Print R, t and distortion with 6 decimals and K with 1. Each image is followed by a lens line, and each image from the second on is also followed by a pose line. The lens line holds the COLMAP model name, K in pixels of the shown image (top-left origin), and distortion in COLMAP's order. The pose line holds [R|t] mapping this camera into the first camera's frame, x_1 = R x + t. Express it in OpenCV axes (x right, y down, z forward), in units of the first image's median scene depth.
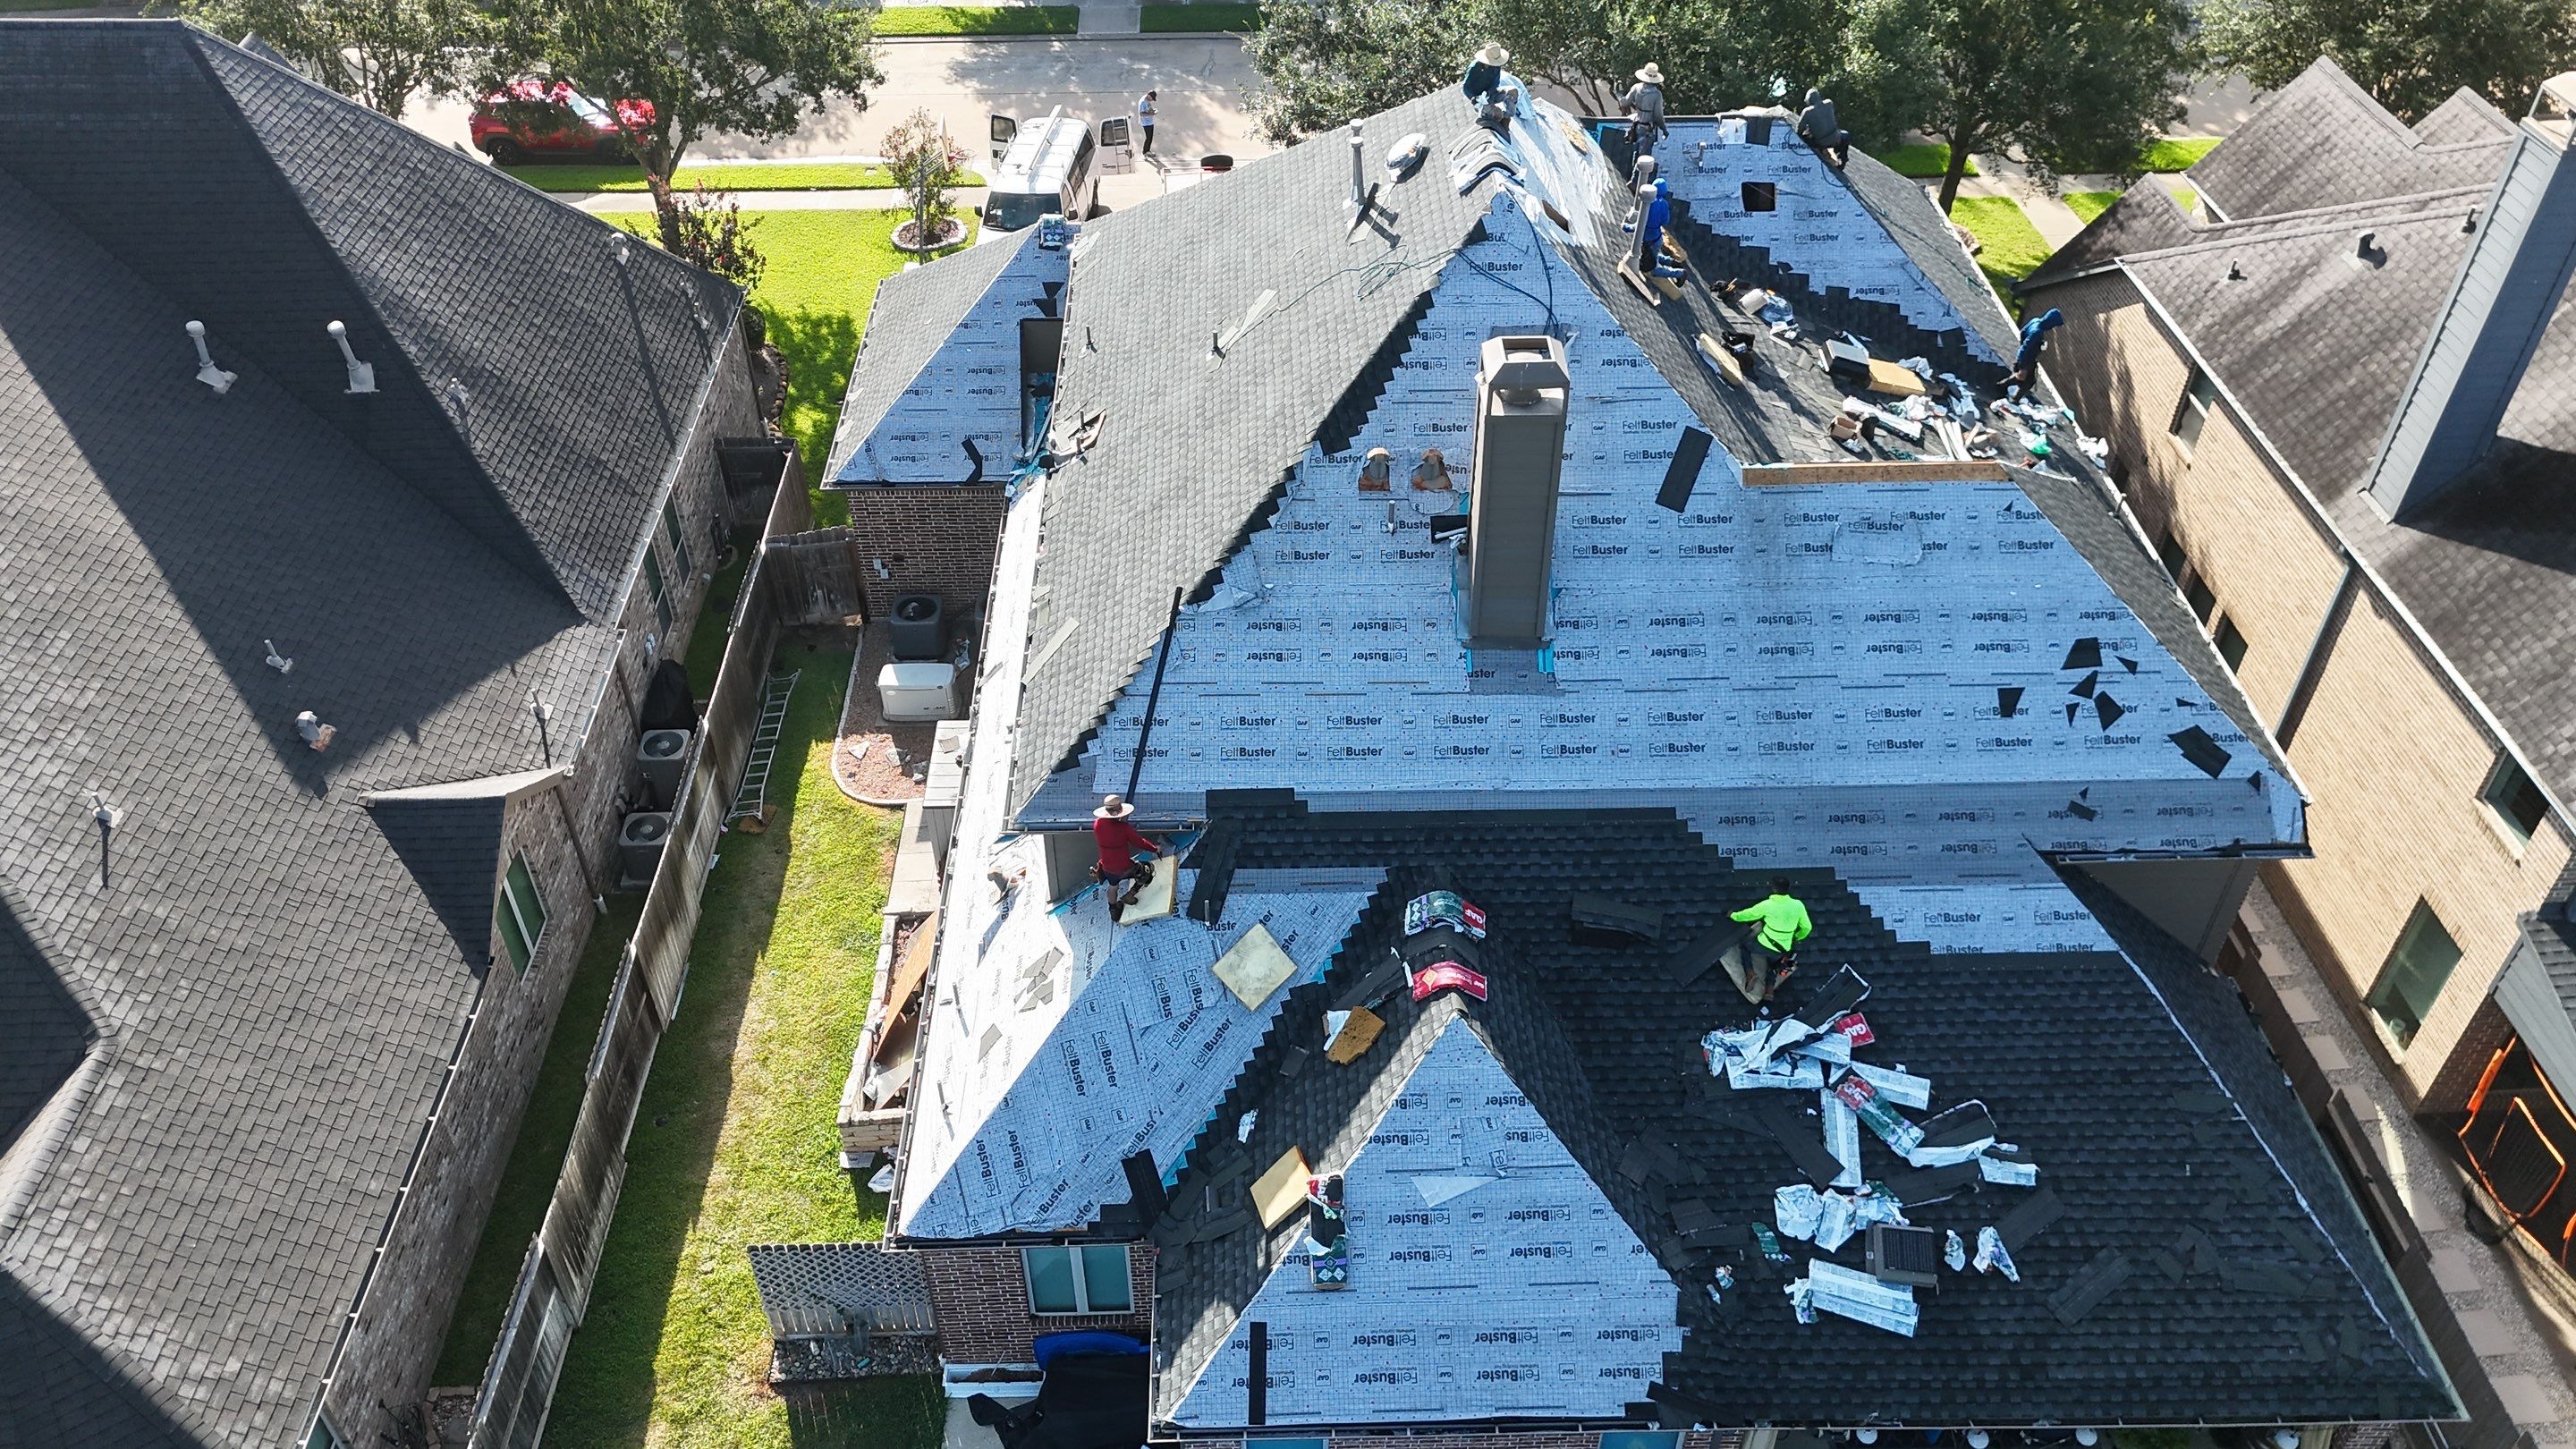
lens RADIAL K [[2007.2, 0, 1419.5], [0, 2007.2, 669.6], [0, 0, 1]] dist [0.067645, -0.005339]
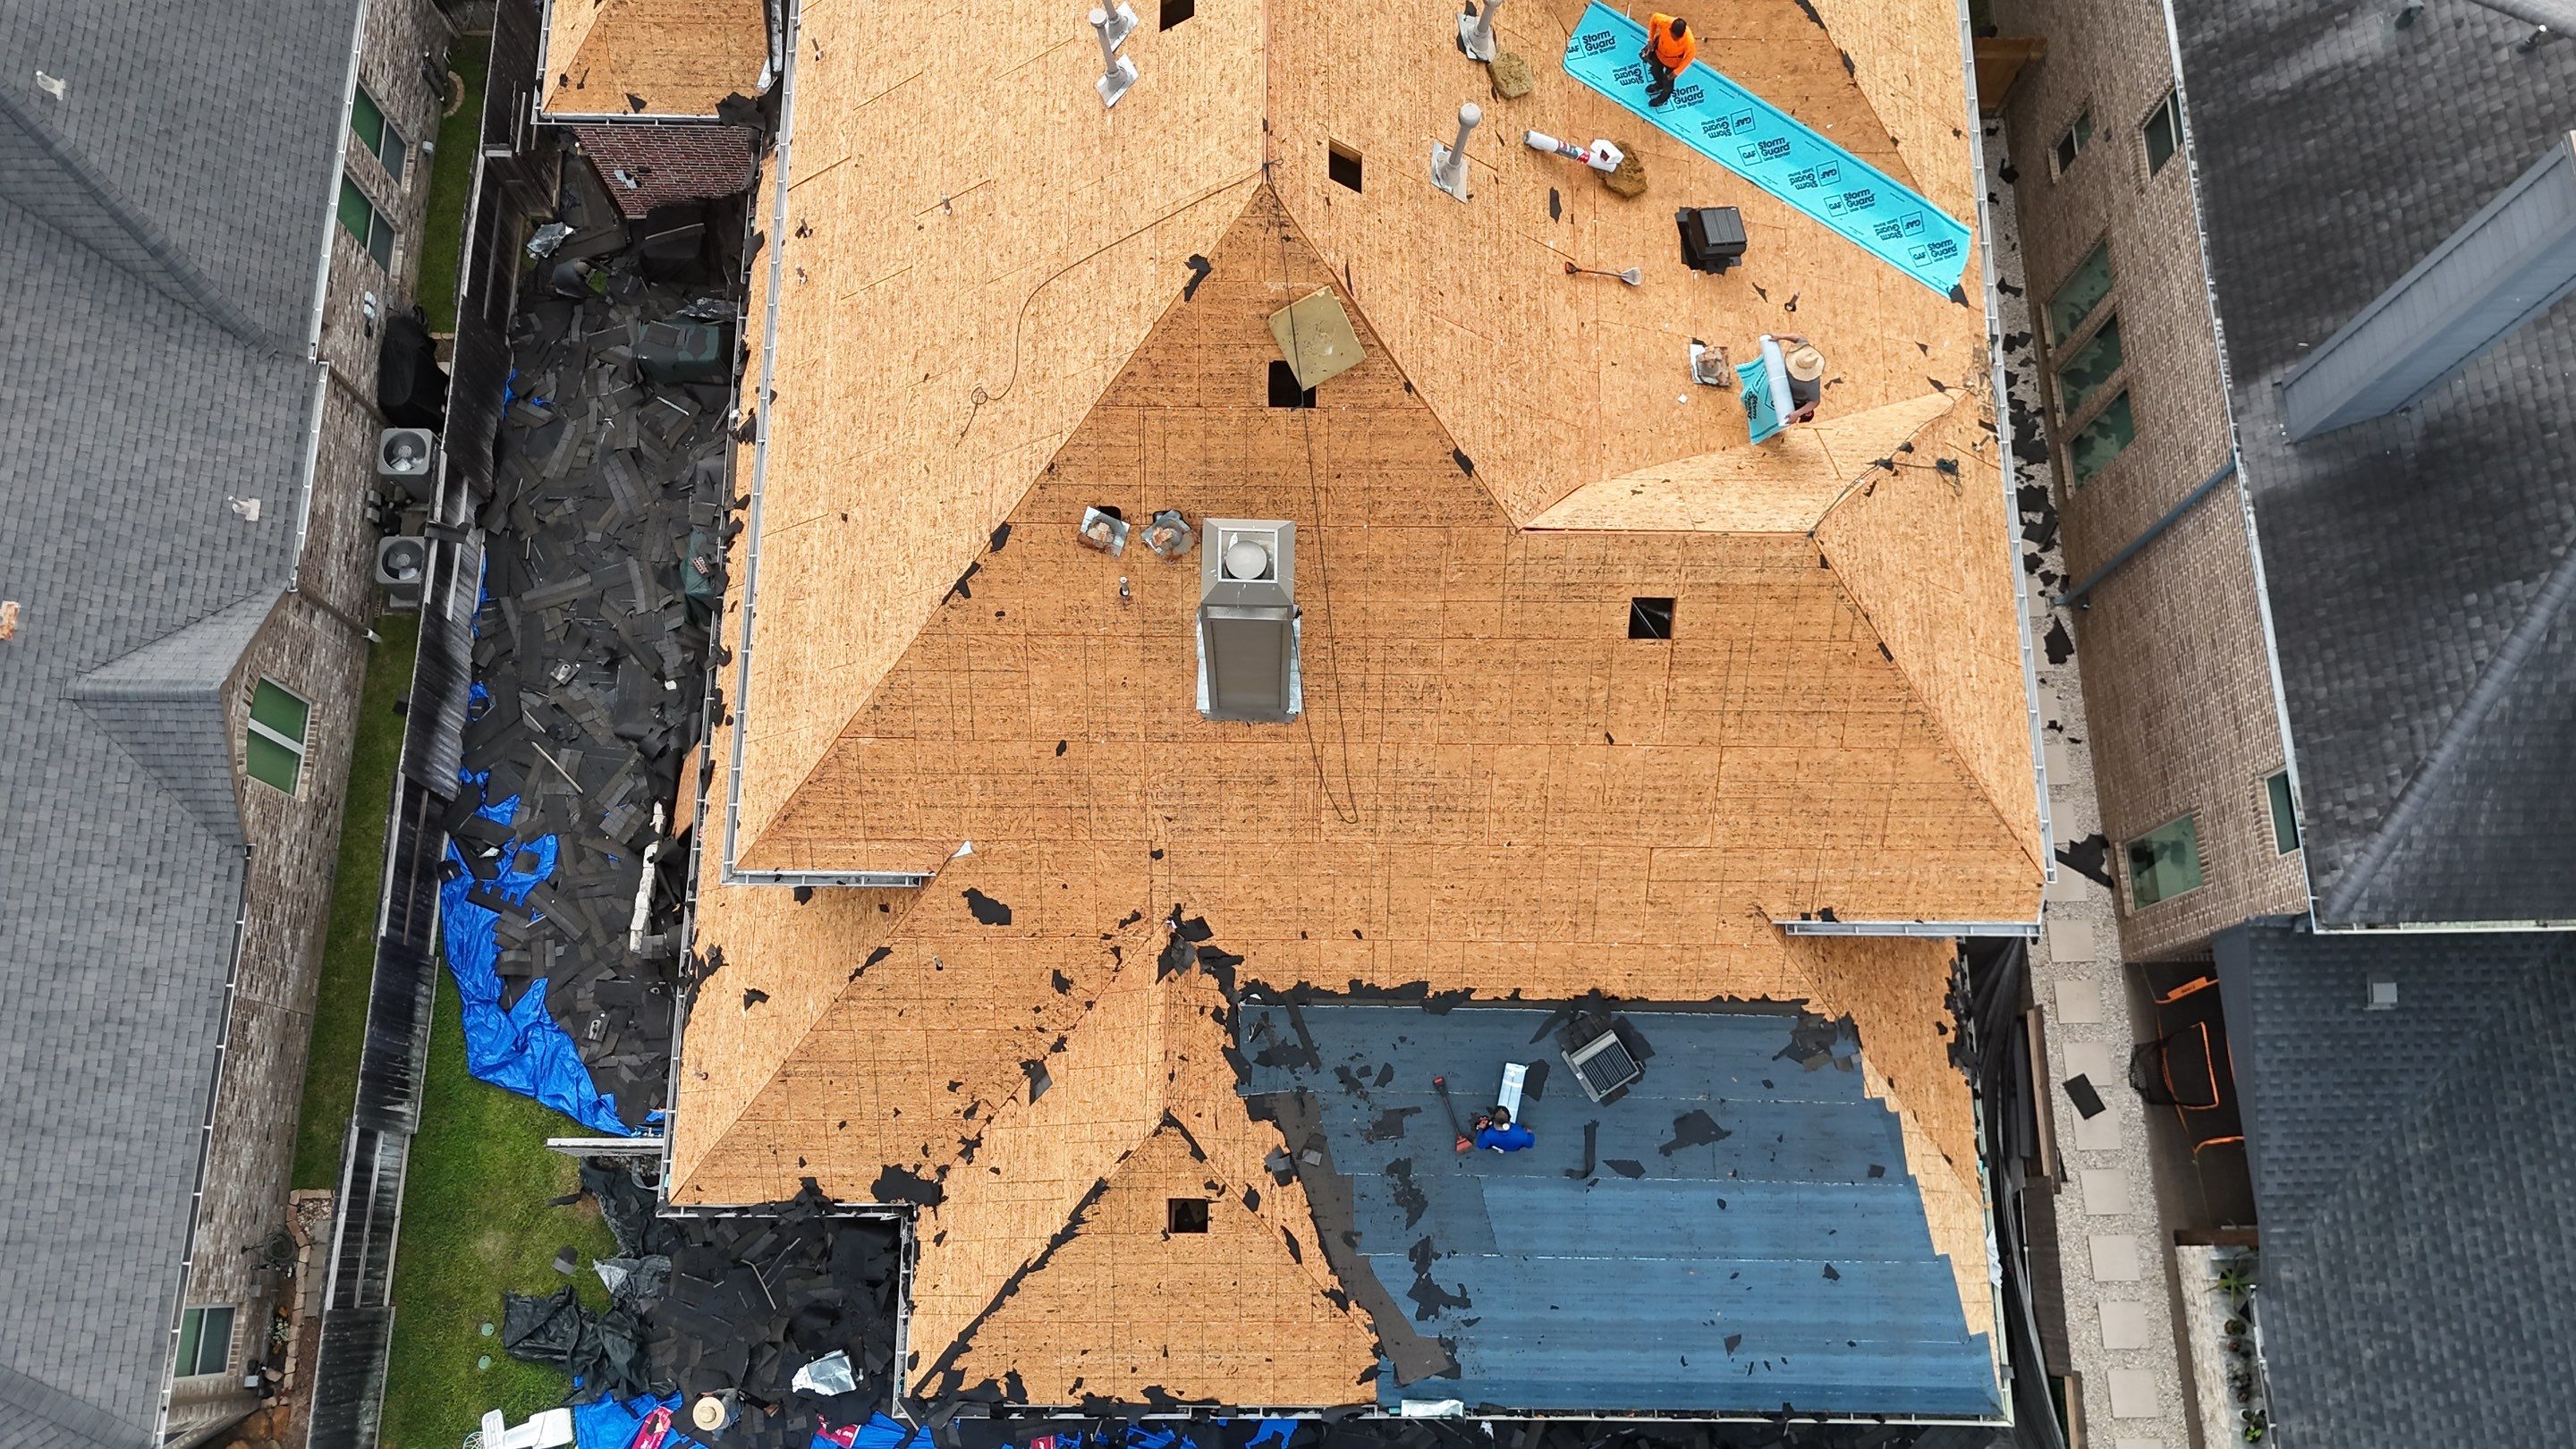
lens RADIAL K [[2007.2, 0, 1419.5], [0, 2007.2, 669.6], [0, 0, 1]] dist [0.067645, -0.005339]
pose [[0.997736, 0.067015, 0.005580, 0.111568], [-0.057866, 0.813317, 0.578936, -0.540463], [0.034259, -0.577949, 0.815354, 0.232330]]
